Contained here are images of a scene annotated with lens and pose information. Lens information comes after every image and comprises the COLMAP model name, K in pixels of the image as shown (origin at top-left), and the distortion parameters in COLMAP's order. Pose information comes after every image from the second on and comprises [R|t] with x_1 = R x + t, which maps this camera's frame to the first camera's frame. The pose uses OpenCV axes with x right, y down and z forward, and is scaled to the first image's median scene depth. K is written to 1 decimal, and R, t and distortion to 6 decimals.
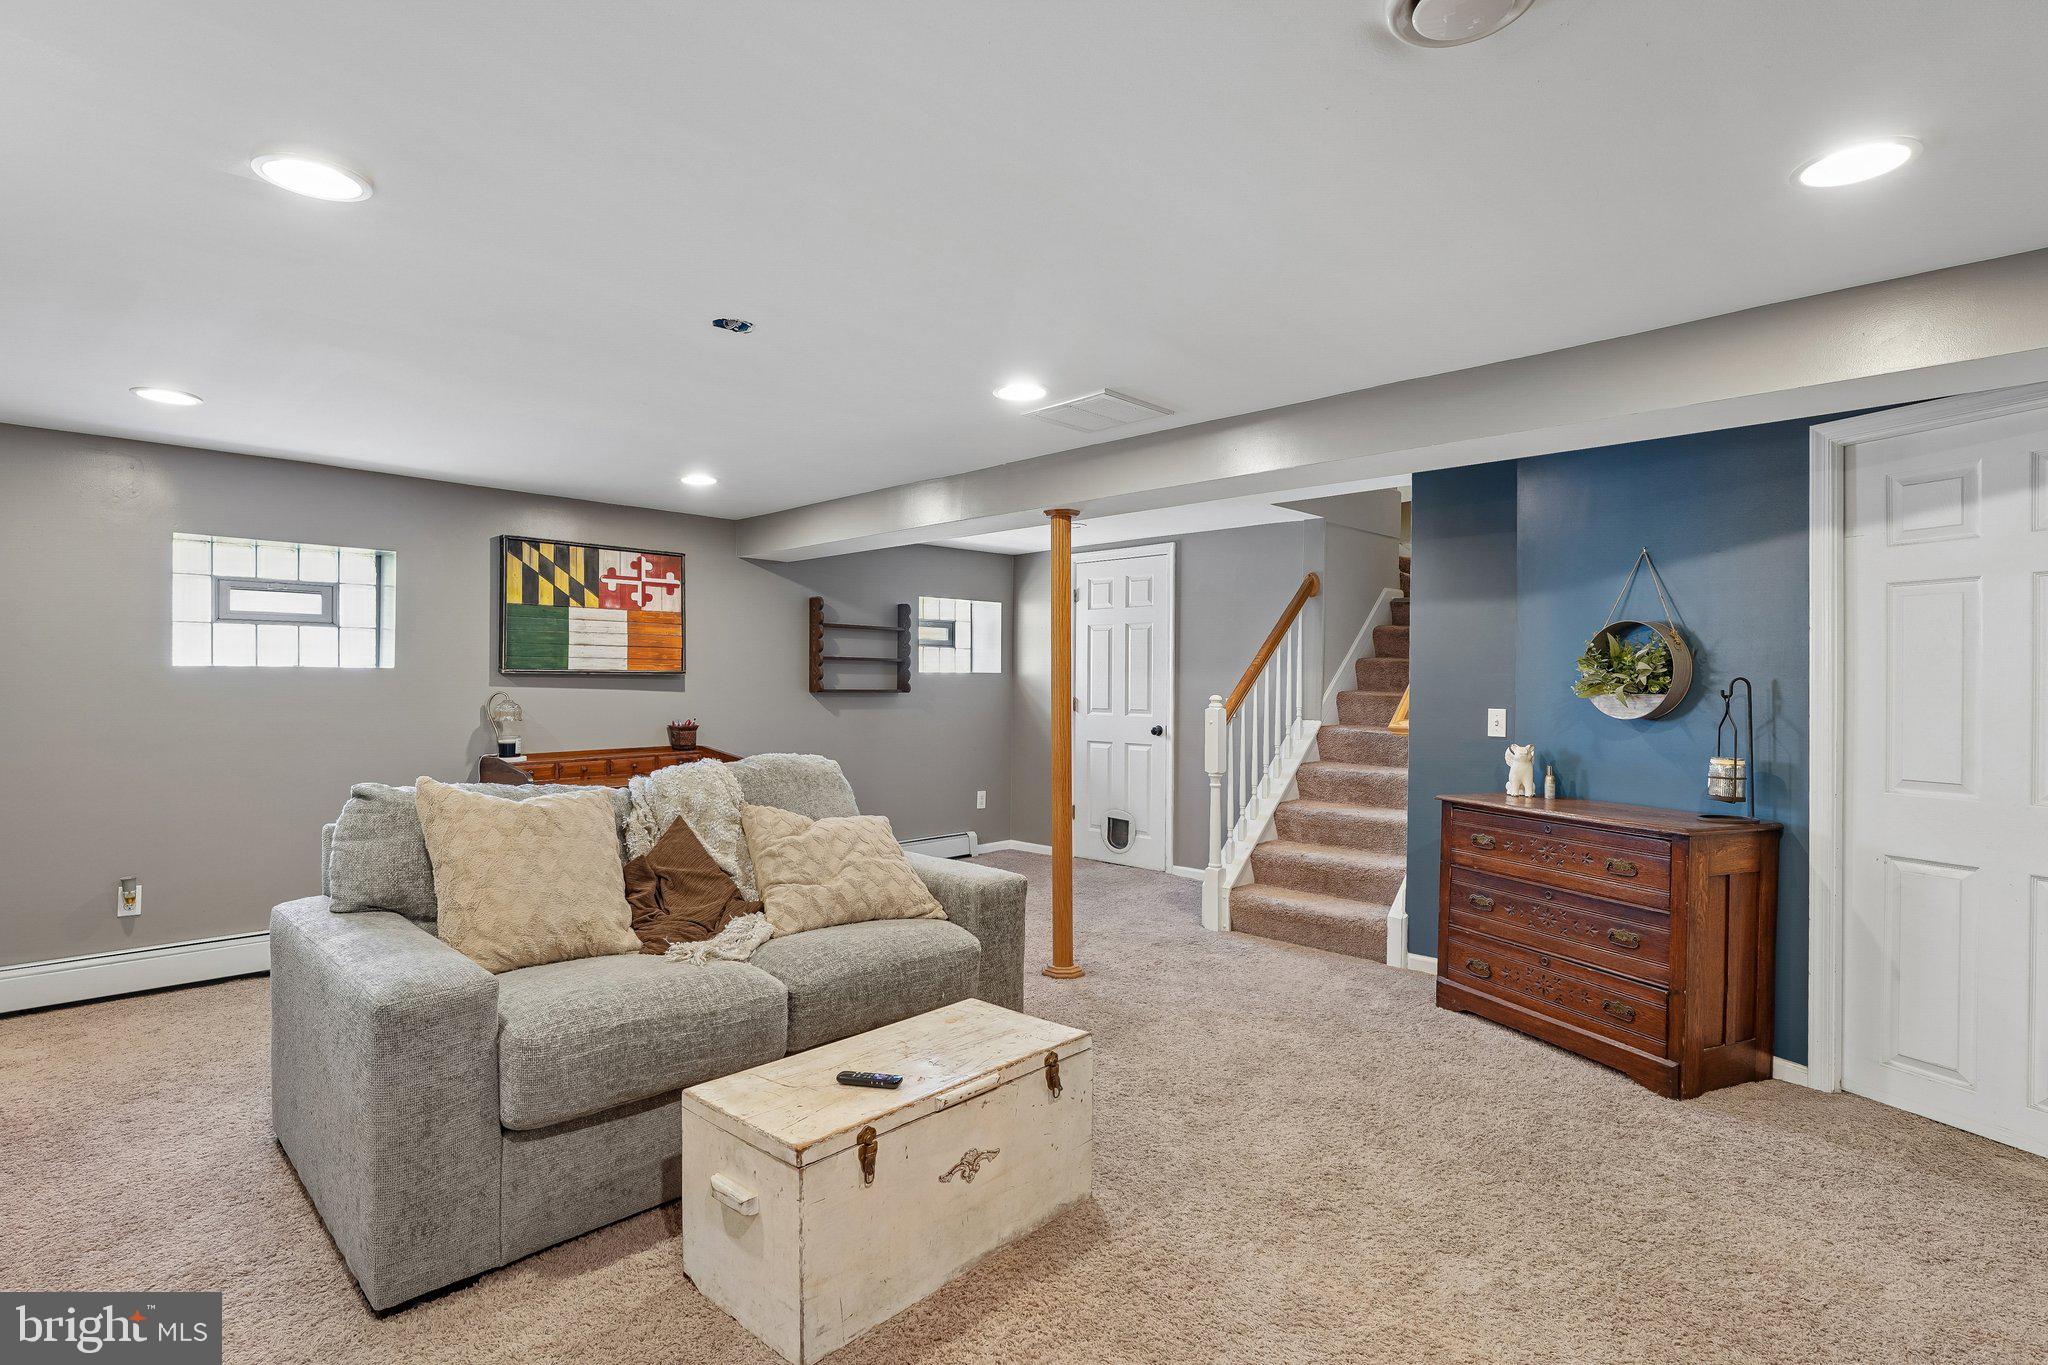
lens RADIAL K [[1006.7, 0, 1029.7], [0, 1006.7, 687.1], [0, 0, 1]] dist [-0.013649, 0.000936]
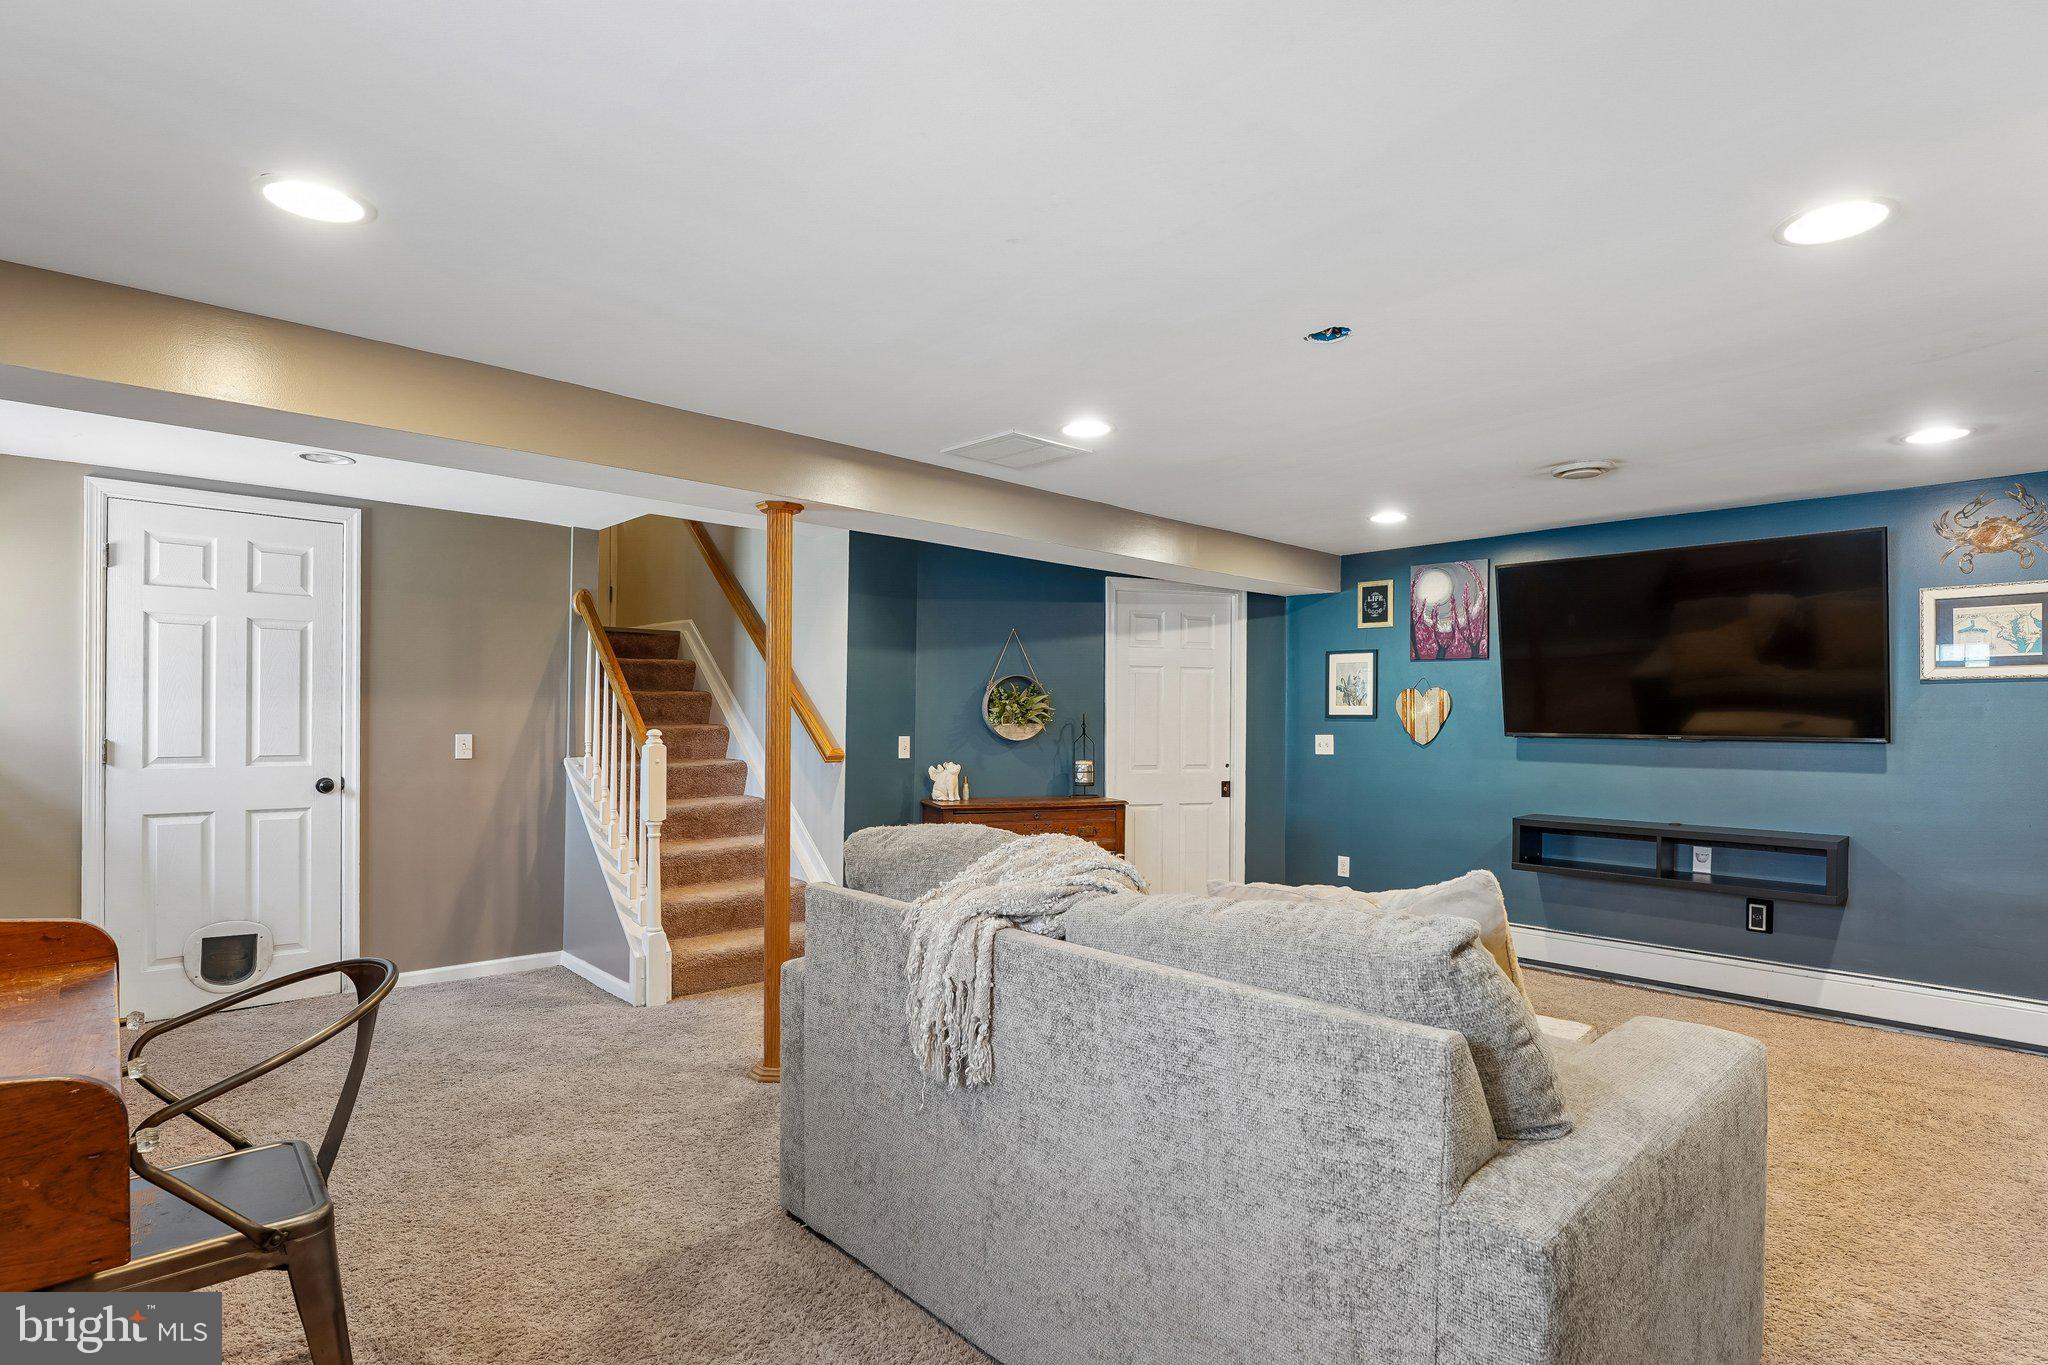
lens RADIAL K [[1006.7, 0, 1008.9], [0, 1006.7, 716.5], [0, 0, 1]] dist [-0.013649, 0.000936]
pose [[0.057881, 0.000954, 0.998323, -0.648212], [0.000511, 0.999999, -0.000986, -0.001715], [-0.998323, 0.000567, 0.057880, 0.648493]]
